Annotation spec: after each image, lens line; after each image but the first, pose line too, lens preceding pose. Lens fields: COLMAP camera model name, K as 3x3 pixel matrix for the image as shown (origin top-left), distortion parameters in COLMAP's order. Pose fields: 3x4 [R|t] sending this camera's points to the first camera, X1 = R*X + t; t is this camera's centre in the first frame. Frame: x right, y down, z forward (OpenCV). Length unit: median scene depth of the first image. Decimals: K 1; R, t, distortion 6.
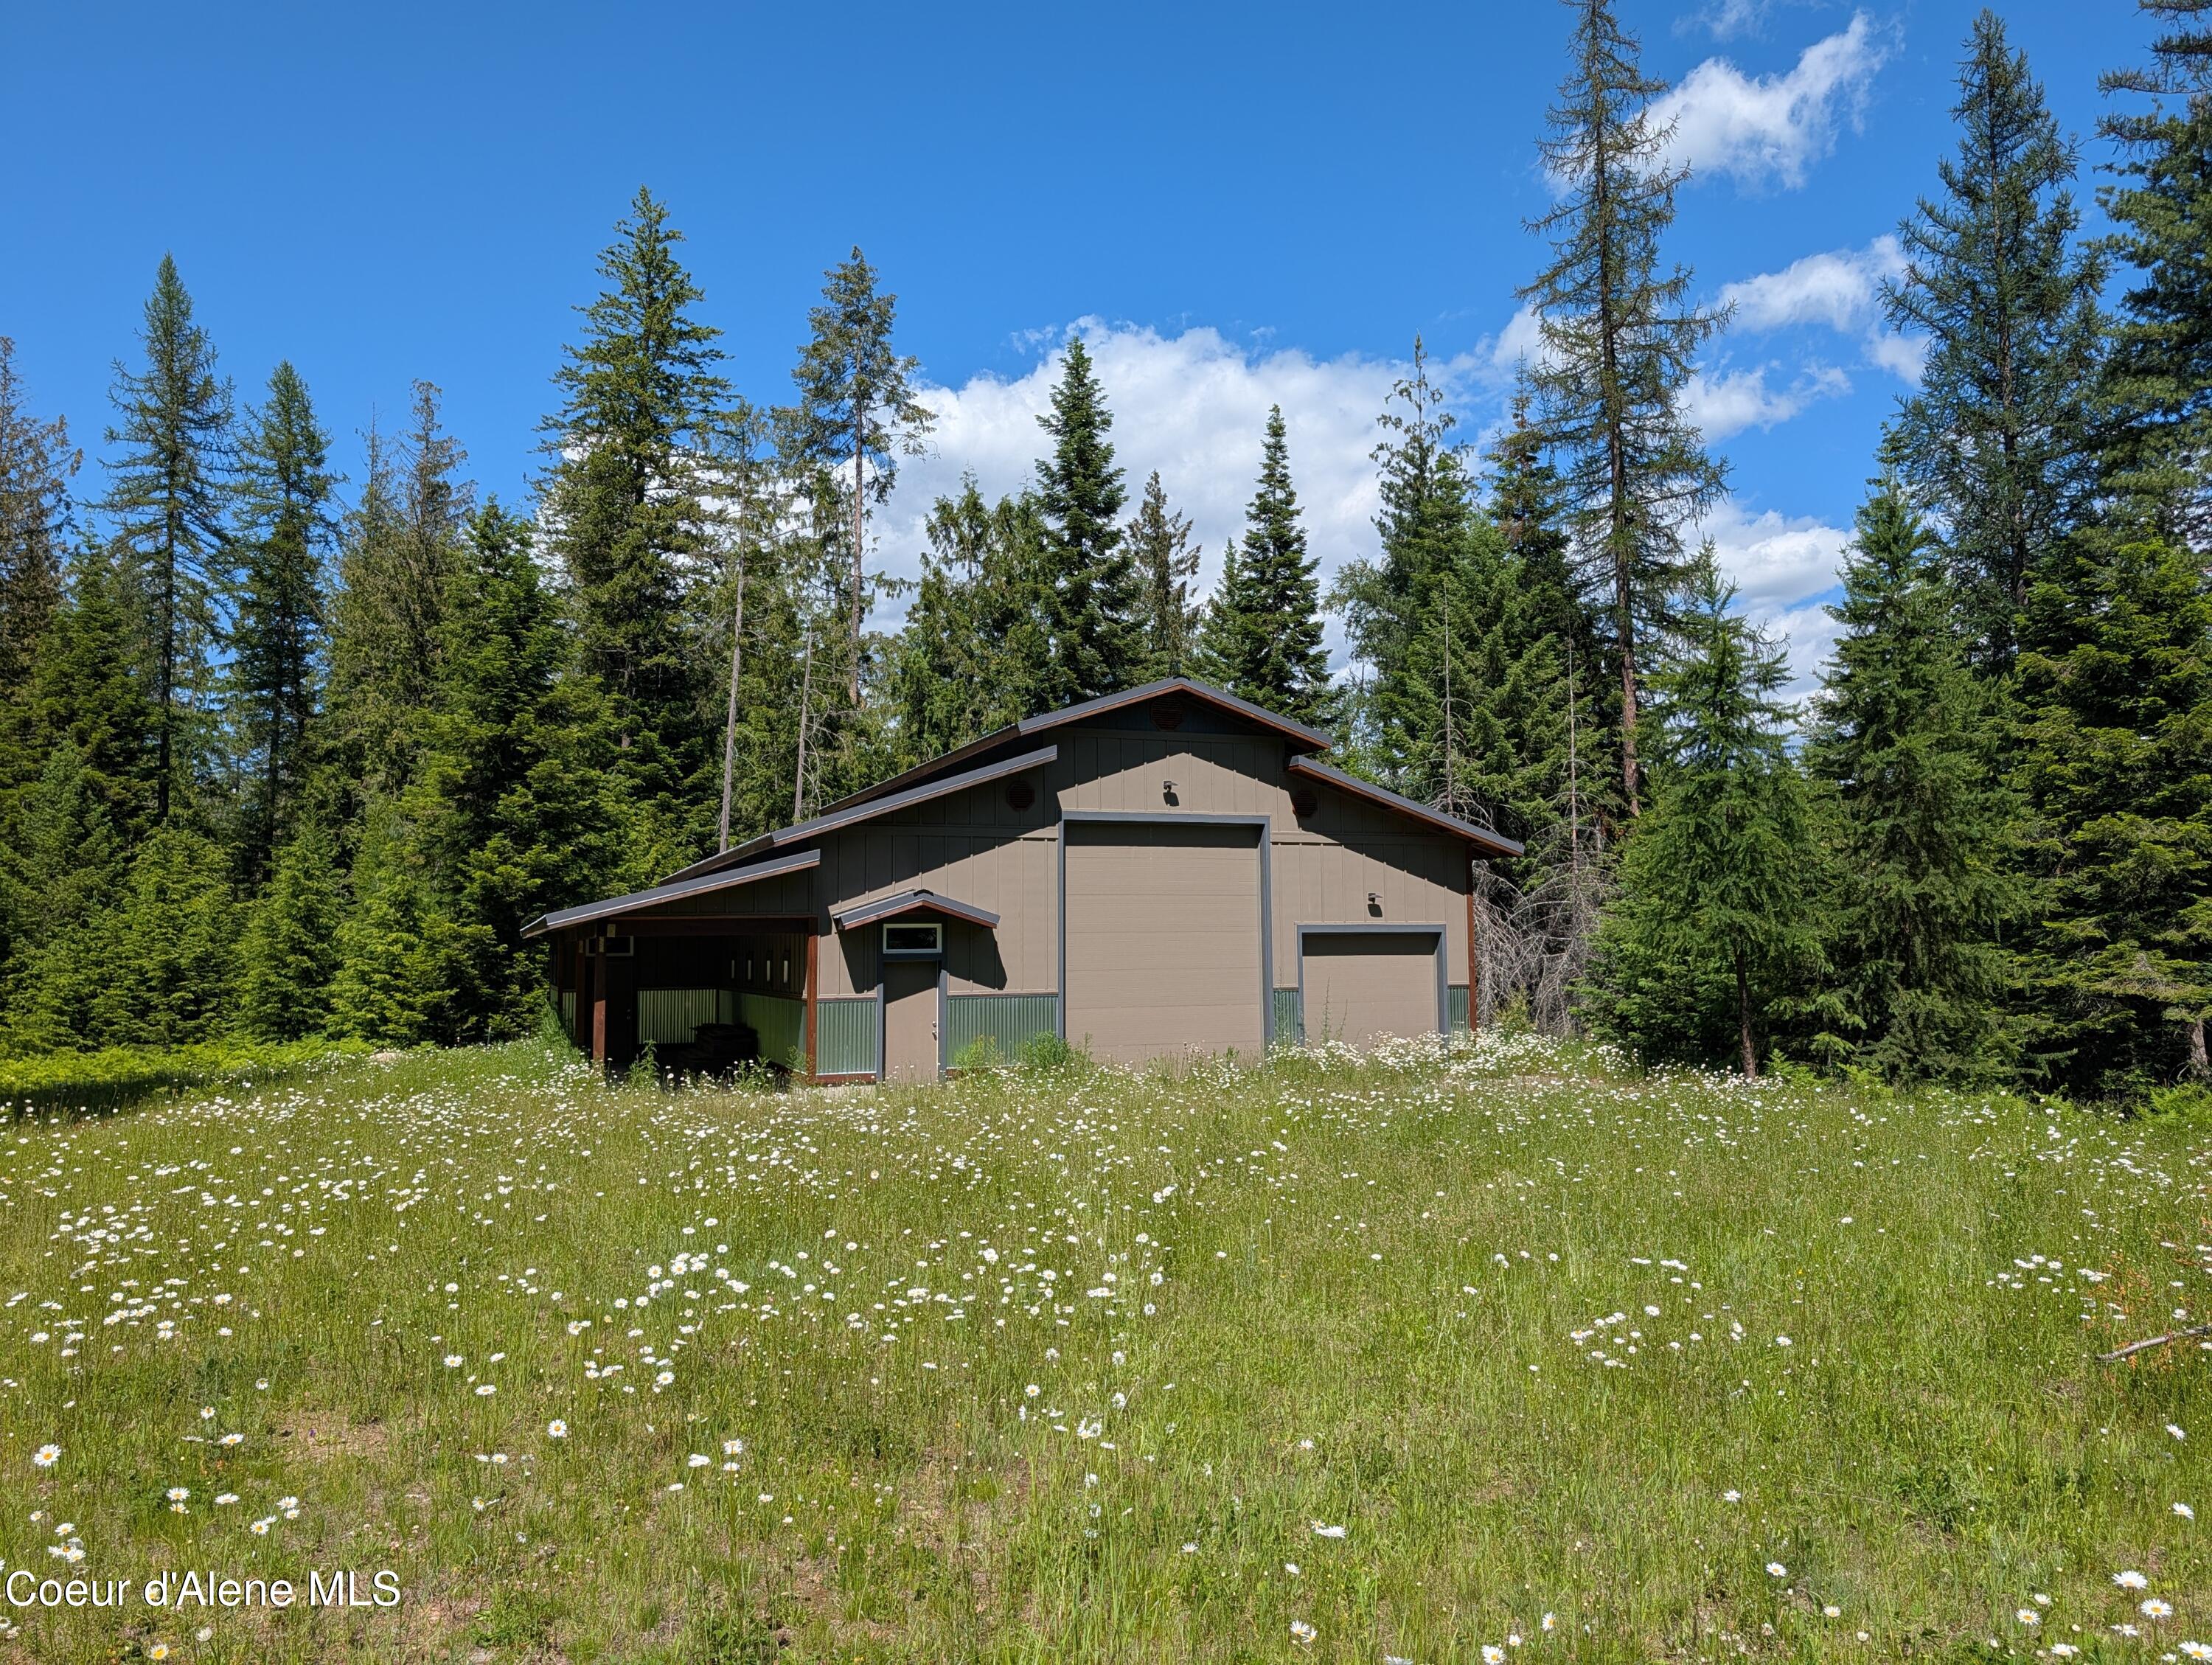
lens RADIAL K [[1579.9, 0, 1113.8], [0, 1579.9, 827.3], [0, 0, 1]] dist [0.018796, -0.017642]
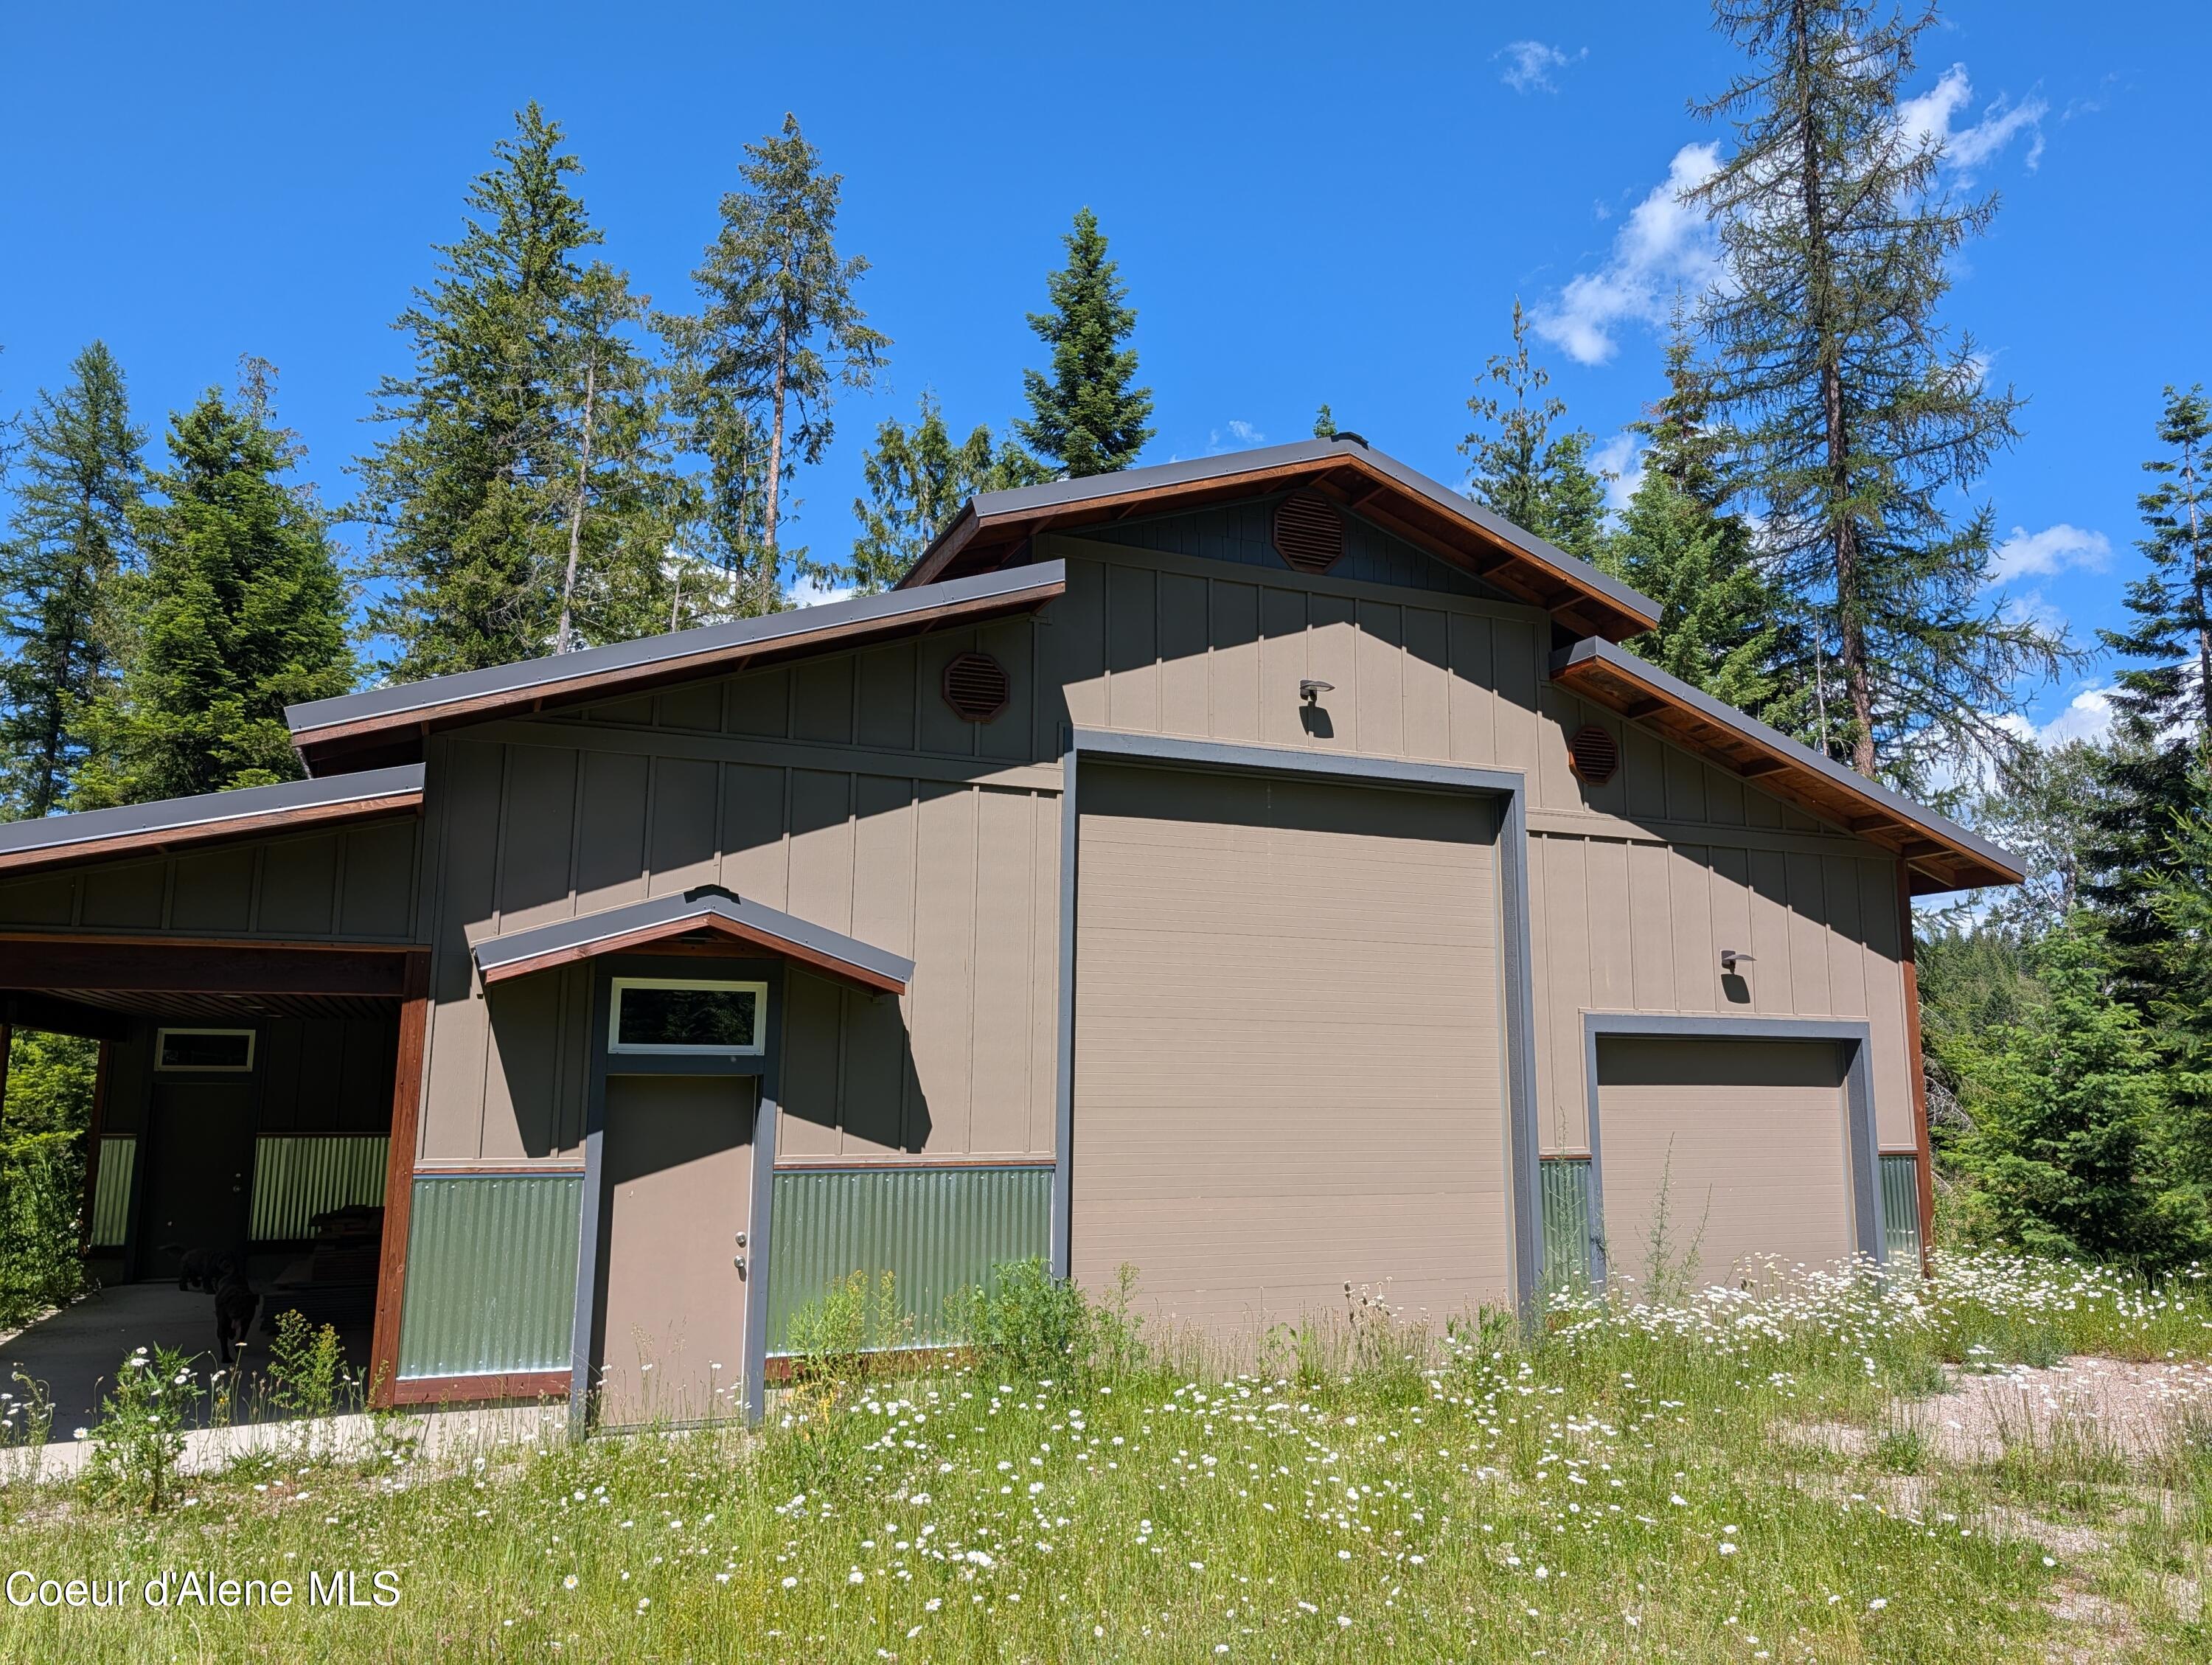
lens RADIAL K [[1579.9, 0, 1128.4], [0, 1579.9, 834.2], [0, 0, 1]] dist [0.018796, -0.017642]
pose [[0.999614, 0.018184, 0.021020, -0.015854], [-0.016238, 0.995874, -0.089279, 0.033745], [-0.022556, 0.088903, 0.995785, 0.347783]]
